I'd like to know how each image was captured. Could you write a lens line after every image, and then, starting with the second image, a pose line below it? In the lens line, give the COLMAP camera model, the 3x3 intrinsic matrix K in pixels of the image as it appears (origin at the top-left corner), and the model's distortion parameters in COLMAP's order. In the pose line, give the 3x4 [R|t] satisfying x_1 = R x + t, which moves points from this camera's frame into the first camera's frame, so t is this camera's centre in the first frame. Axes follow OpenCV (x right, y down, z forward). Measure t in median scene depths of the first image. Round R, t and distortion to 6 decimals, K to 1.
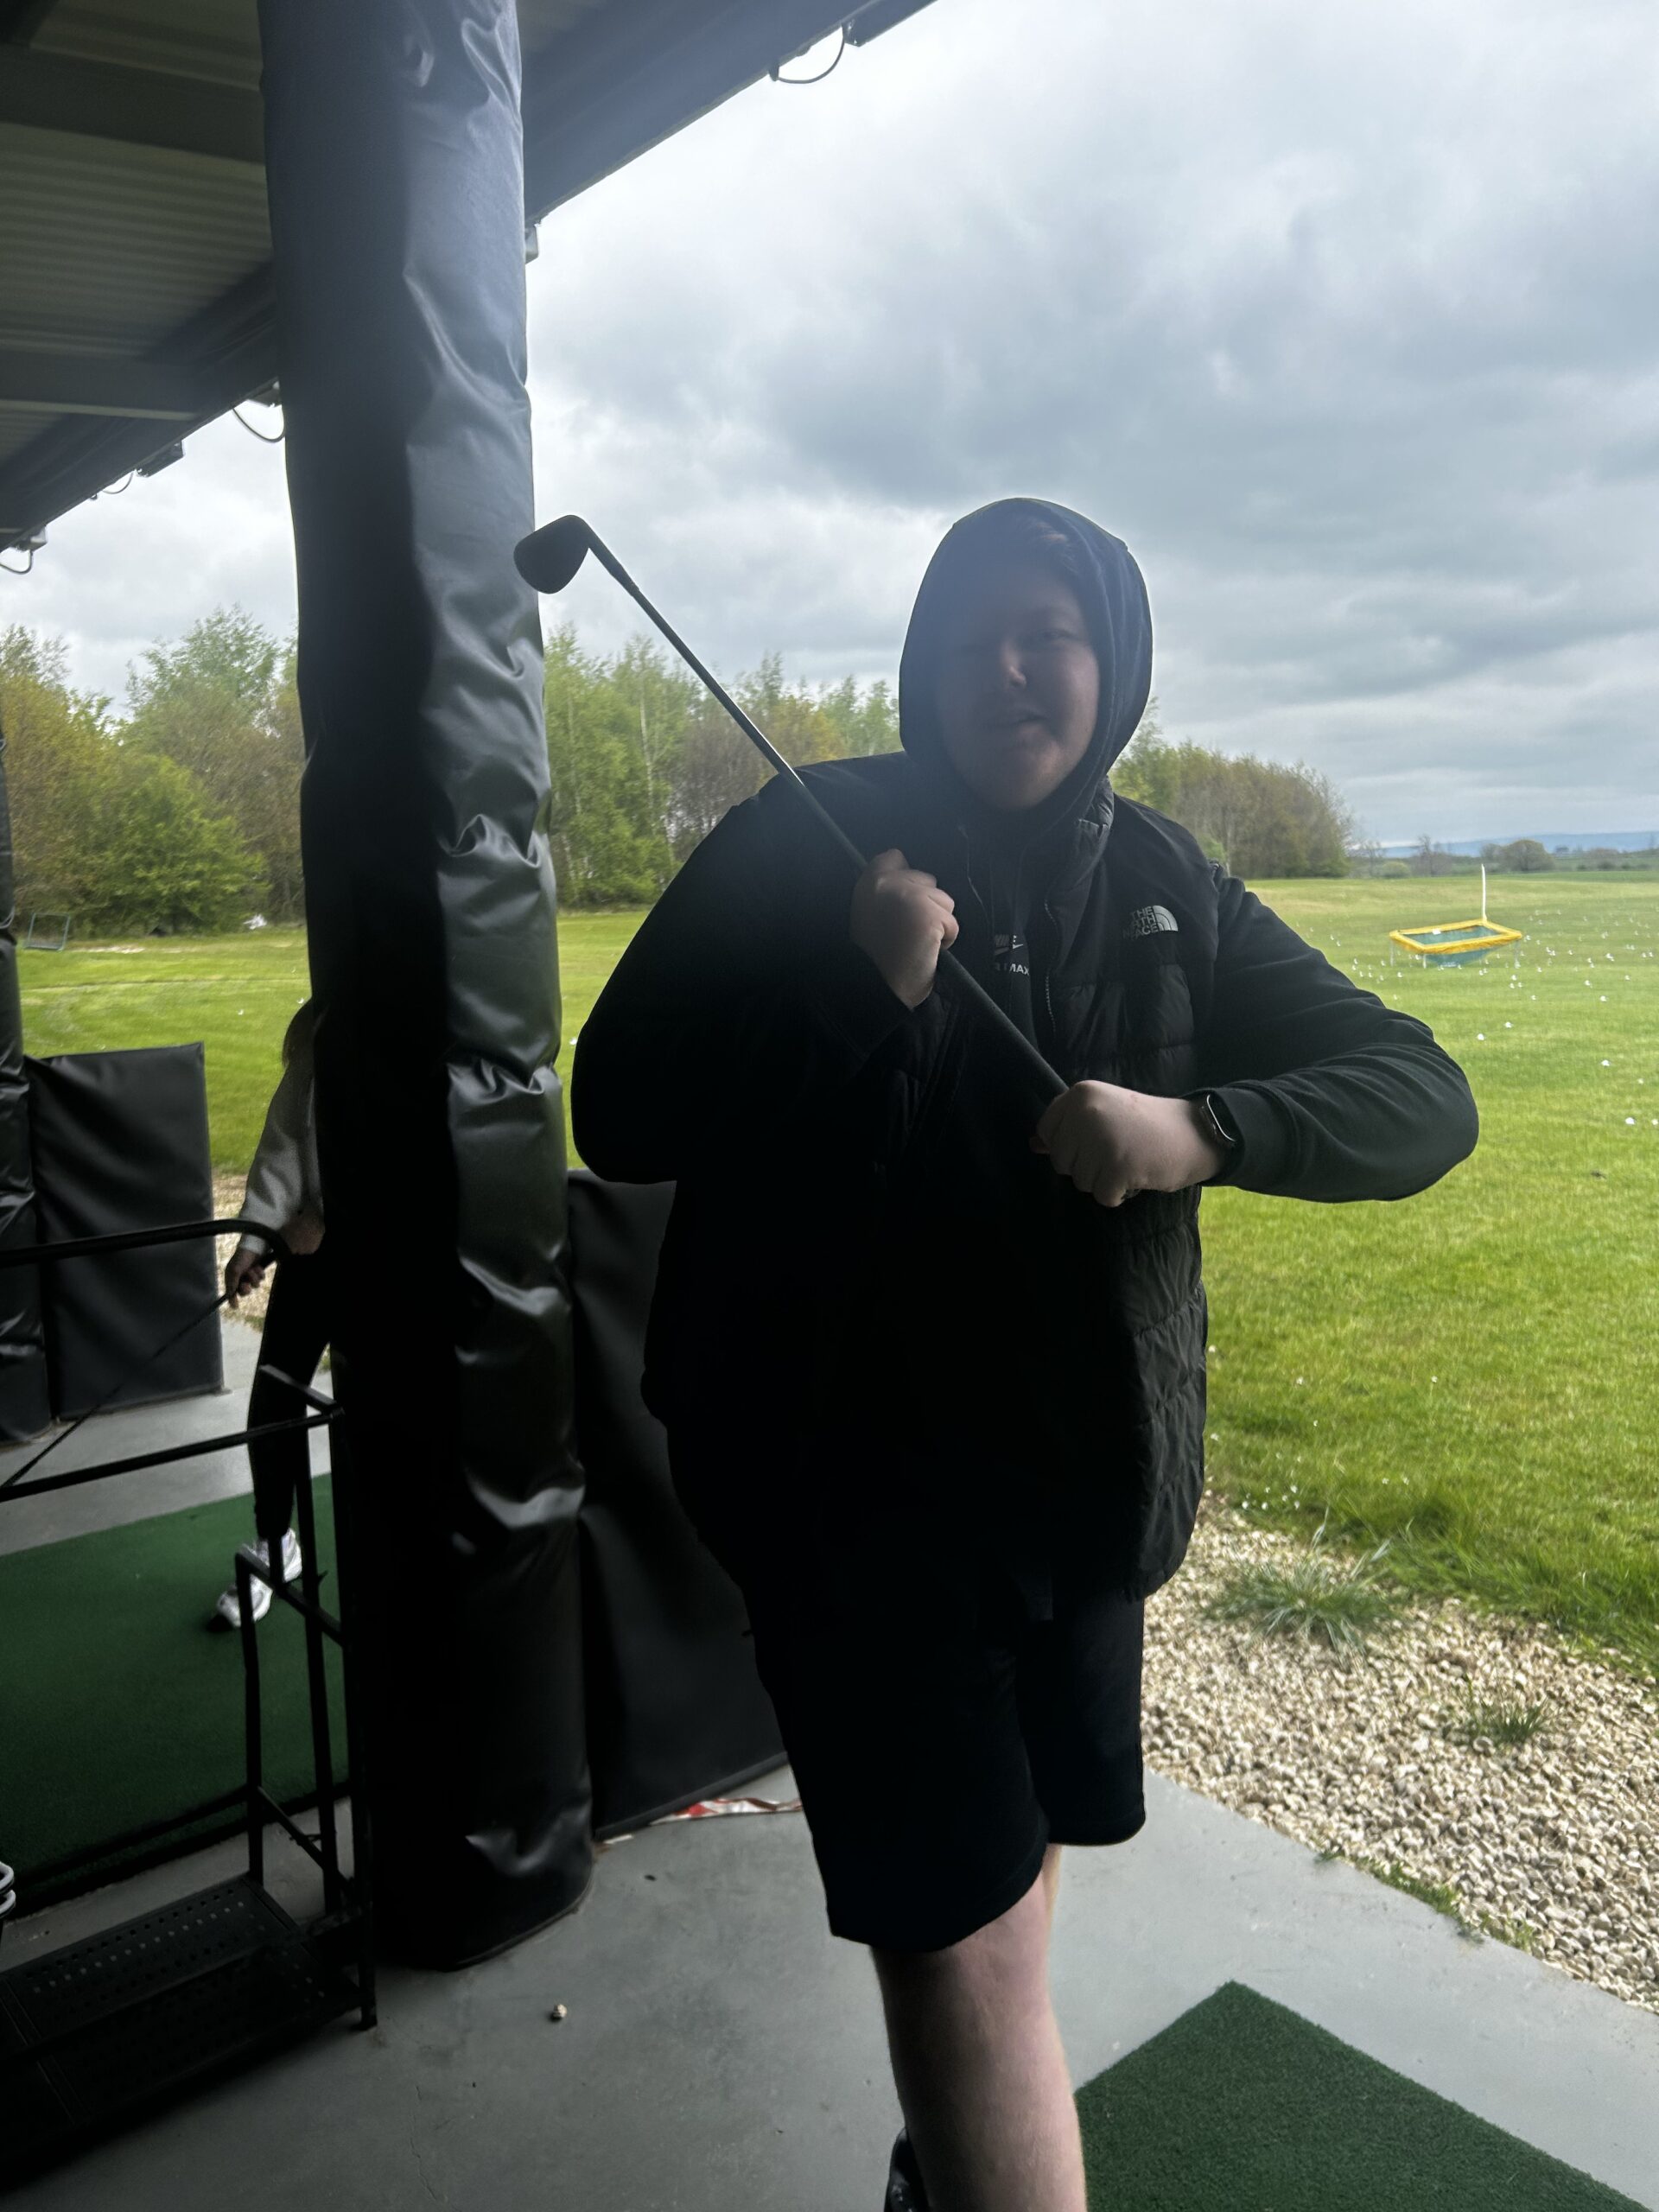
lens RADIAL K [[1658.0, 0, 845.0], [0, 1658.0, 1091.2], [0, 0, 1]] dist [0.055769, -0.089963]
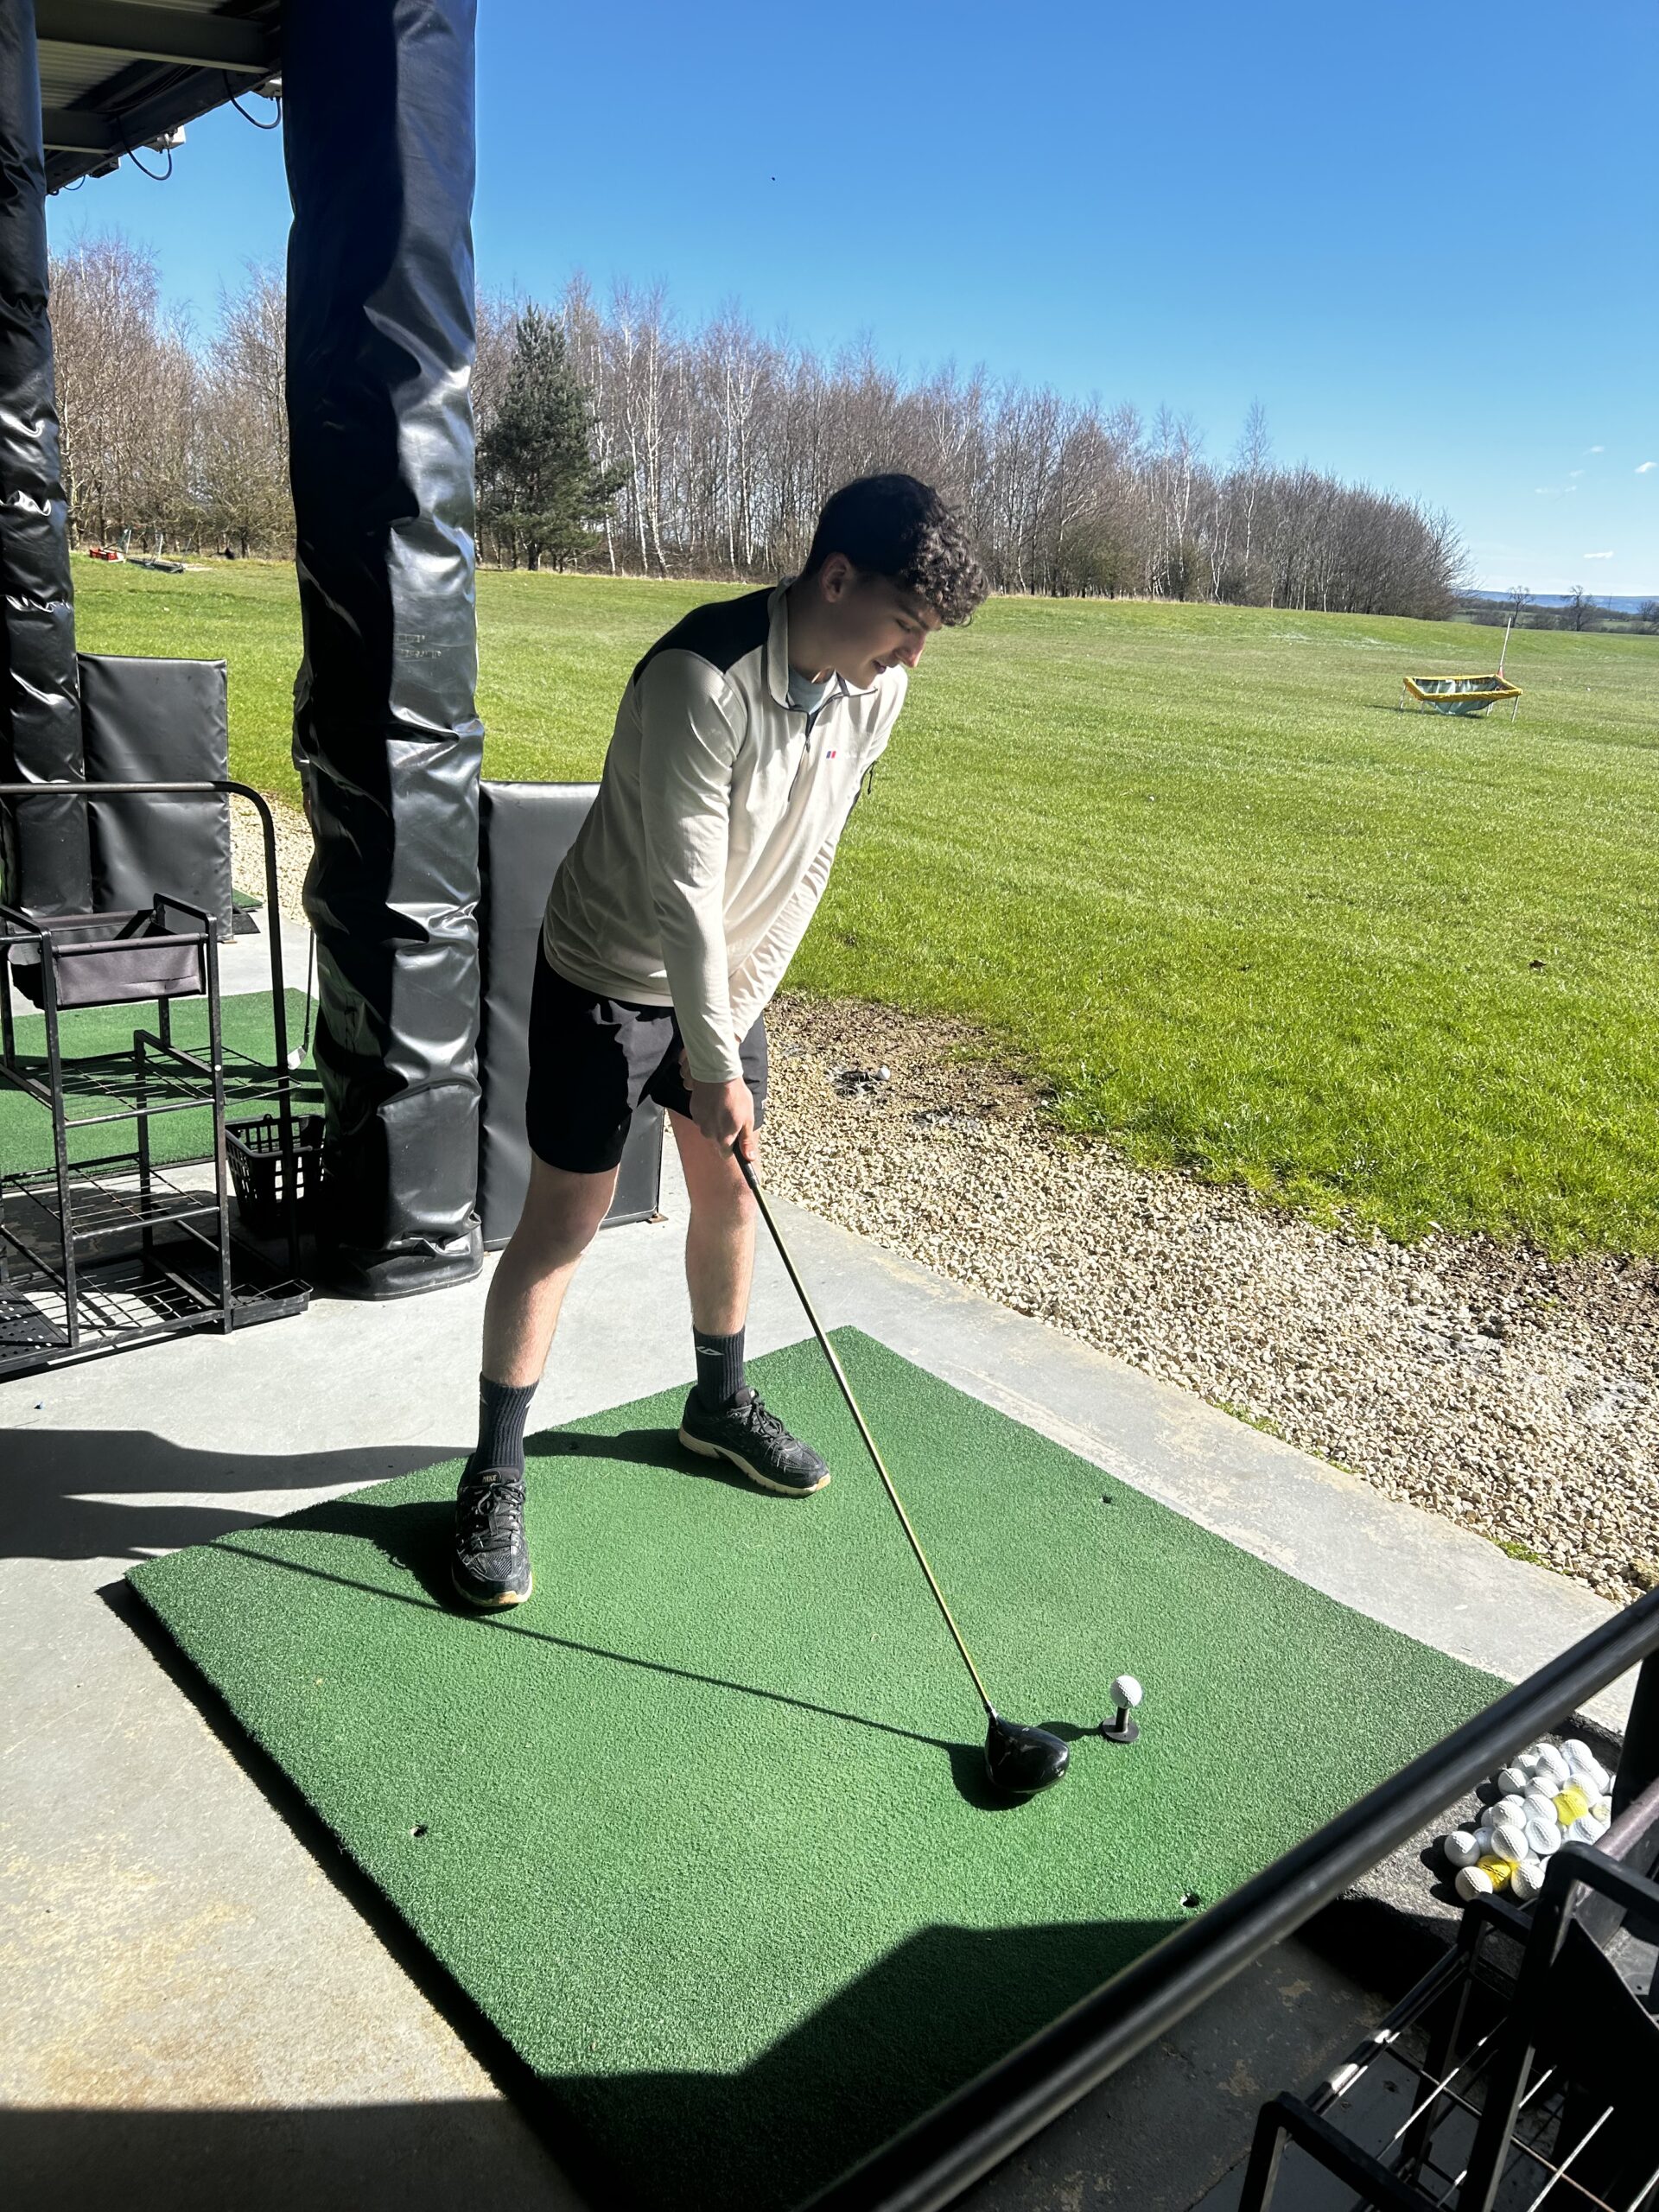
lens RADIAL K [[1658.0, 0, 845.0], [0, 1658.0, 1091.2], [0, 0, 1]] dist [0.055769, -0.089963]
pose [[0.993942, 0.100303, -0.044928, 1.135035], [-0.091111, 0.980599, 0.173565, 0.156737], [0.061465, -0.168421, 0.983797, -1.437564]]
